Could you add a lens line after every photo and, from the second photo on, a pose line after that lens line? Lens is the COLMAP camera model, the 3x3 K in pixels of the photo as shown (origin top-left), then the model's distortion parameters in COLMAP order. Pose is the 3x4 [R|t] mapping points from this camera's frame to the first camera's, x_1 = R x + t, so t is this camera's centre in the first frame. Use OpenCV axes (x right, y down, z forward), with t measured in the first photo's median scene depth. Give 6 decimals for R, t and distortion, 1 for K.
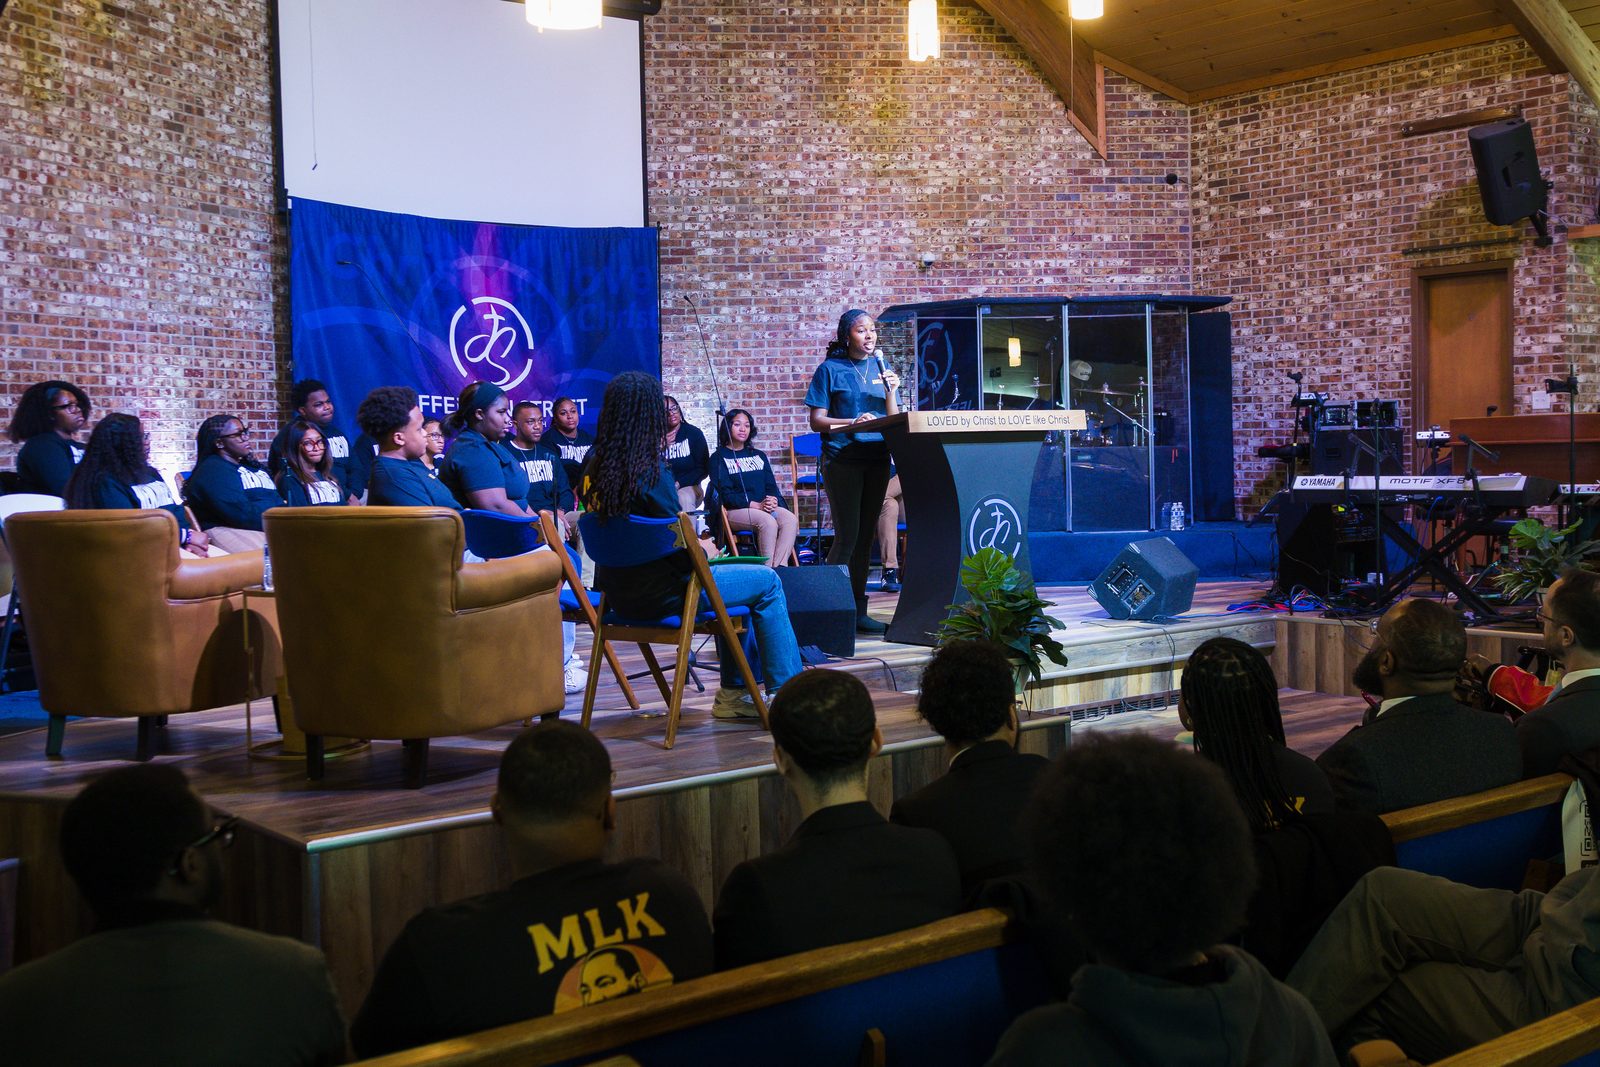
lens RADIAL K [[1759.0, 0, 806.9], [0, 1759.0, 547.5], [0, 0, 1]] dist [-0.004473, 0.000000]
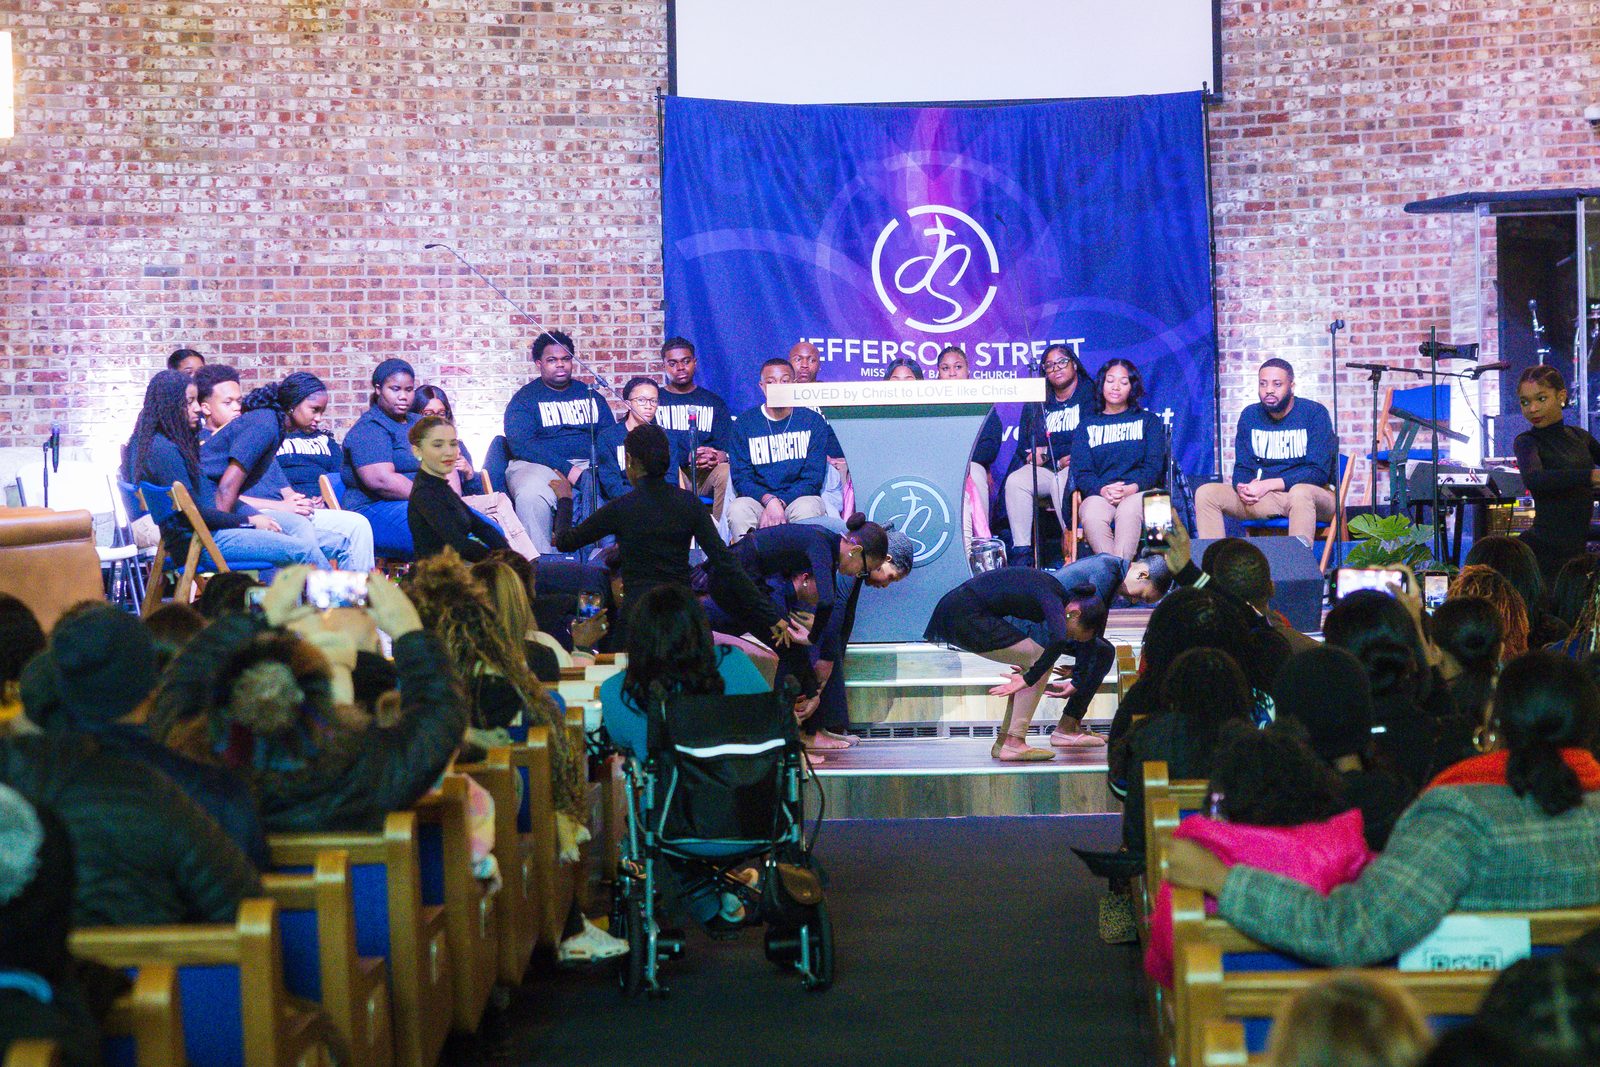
lens RADIAL K [[4926.5, 0, 798.6], [0, 4926.5, 533.7], [0, 0, 1]] dist [0.082161, 0.000000]
pose [[0.753619, 0.023370, -0.656896, 1.267568], [-0.034314, 0.999404, -0.003812, 0.007414], [0.656416, 0.025413, 0.753971, -0.671600]]
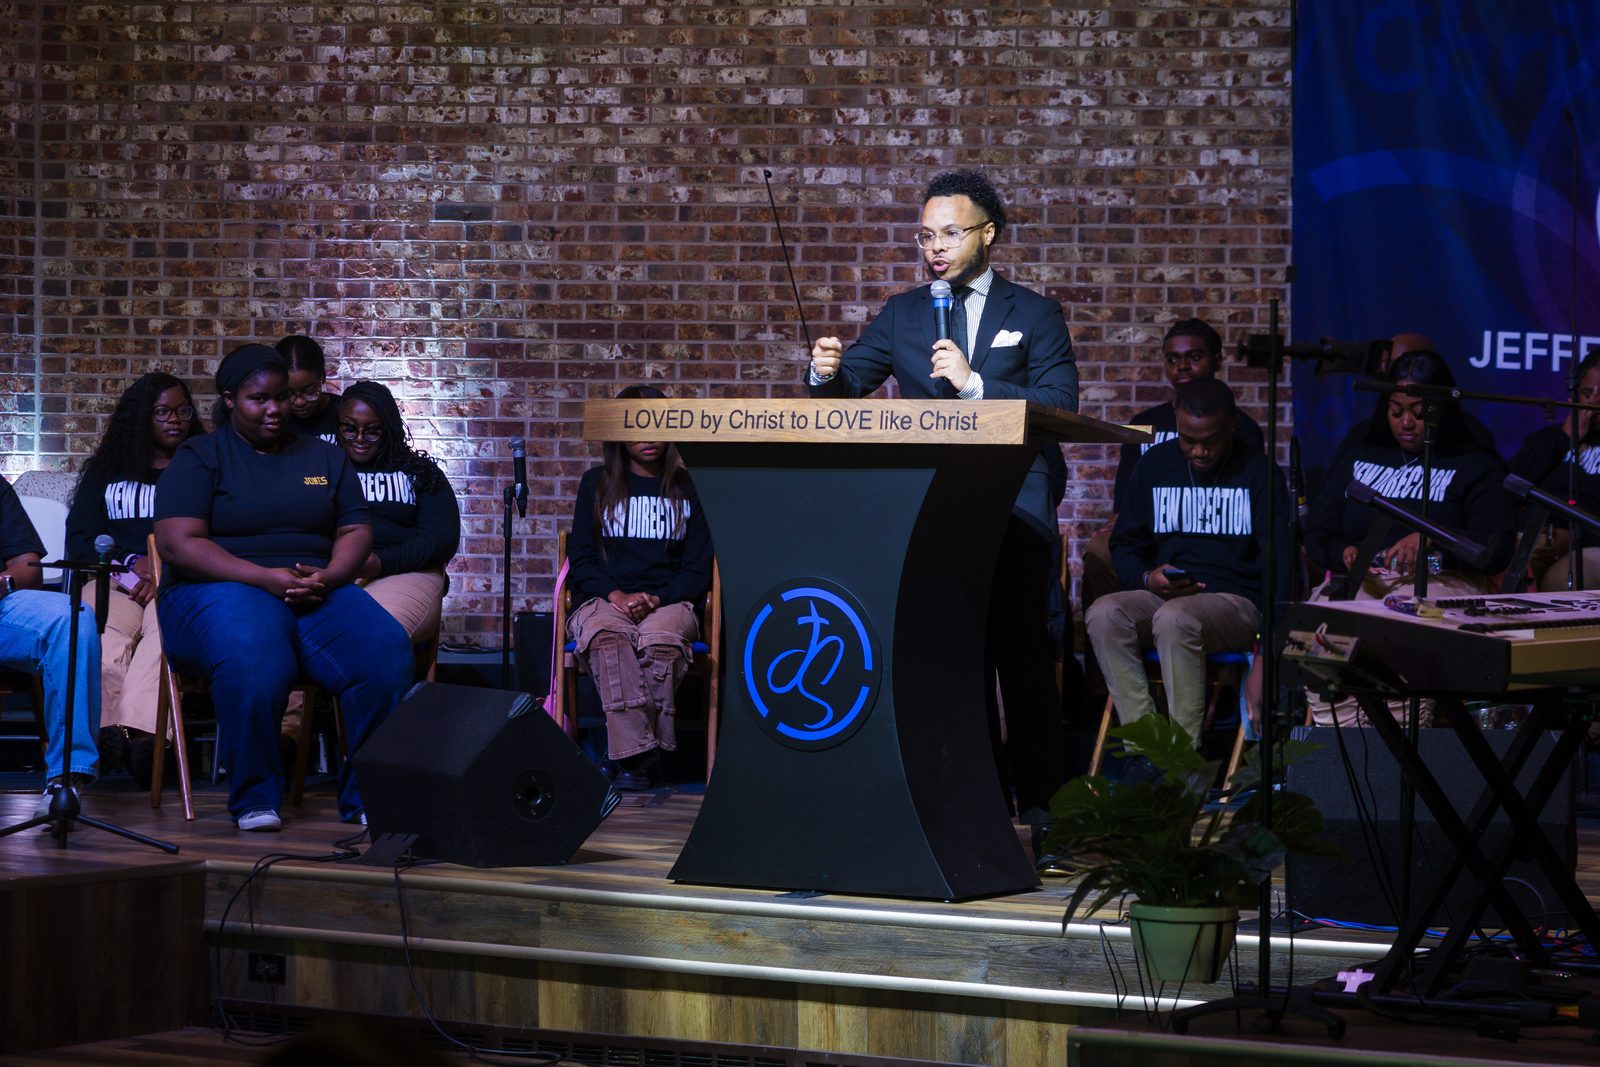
lens RADIAL K [[4926.5, 0, 801.2], [0, 4926.5, 533.4], [0, 0, 1]] dist [0.082161, 0.000000]
pose [[0.324074, 0.043735, -0.945020, 1.009475], [-0.069166, 0.997353, 0.022438, -0.053626], [0.943500, 0.058092, 0.326241, 0.429418]]
